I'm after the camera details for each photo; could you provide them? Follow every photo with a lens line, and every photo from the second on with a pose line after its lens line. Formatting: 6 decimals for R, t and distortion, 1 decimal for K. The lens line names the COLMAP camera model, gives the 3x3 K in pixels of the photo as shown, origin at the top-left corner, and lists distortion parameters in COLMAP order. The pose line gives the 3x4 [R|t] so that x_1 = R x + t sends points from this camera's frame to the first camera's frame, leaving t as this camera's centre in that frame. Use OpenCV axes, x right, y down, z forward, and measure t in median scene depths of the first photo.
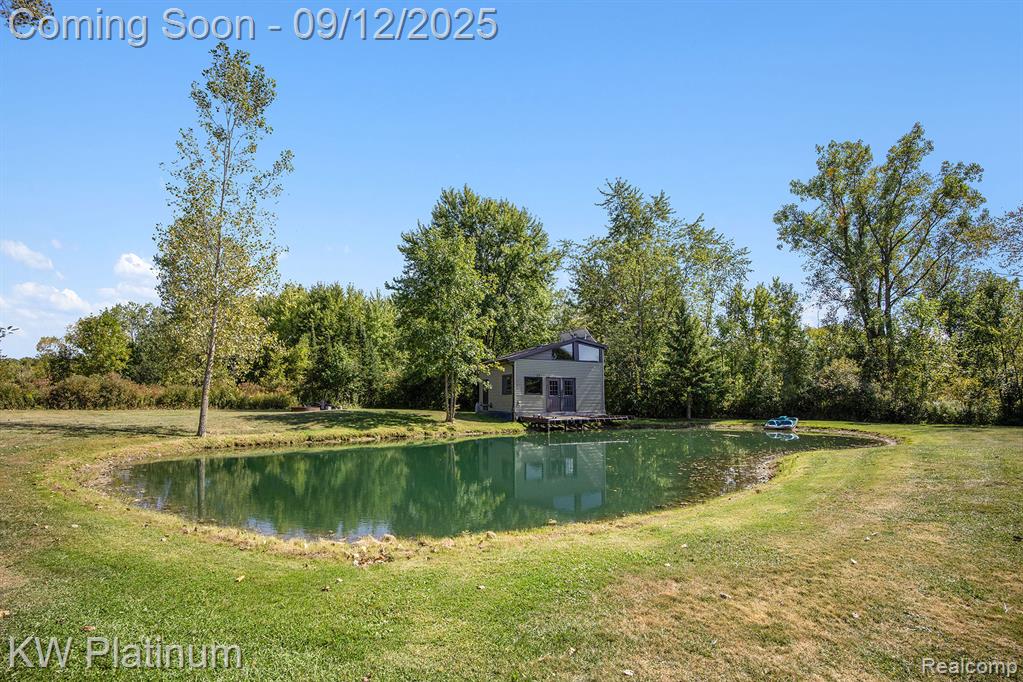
lens RADIAL K [[444.5, 0, 513.8], [0, 444.5, 396.6], [0, 0, 1]] dist [-0.019214, 0.000094]
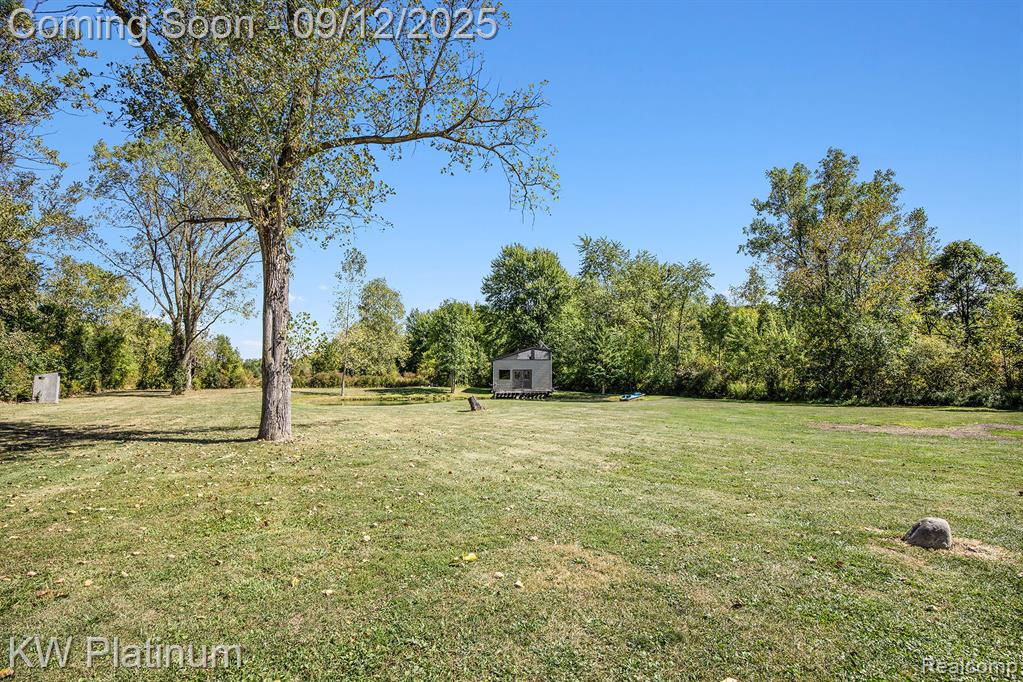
lens RADIAL K [[458.3, 0, 509.6], [0, 458.3, 378.9], [0, 0, 1]] dist [0.000094, 0.000026]
pose [[0.901651, -0.009089, -0.432369, 0.681208], [0.008559, 0.999958, -0.003171, 0.000236], [0.432380, -0.000841, 0.901691, -0.523614]]
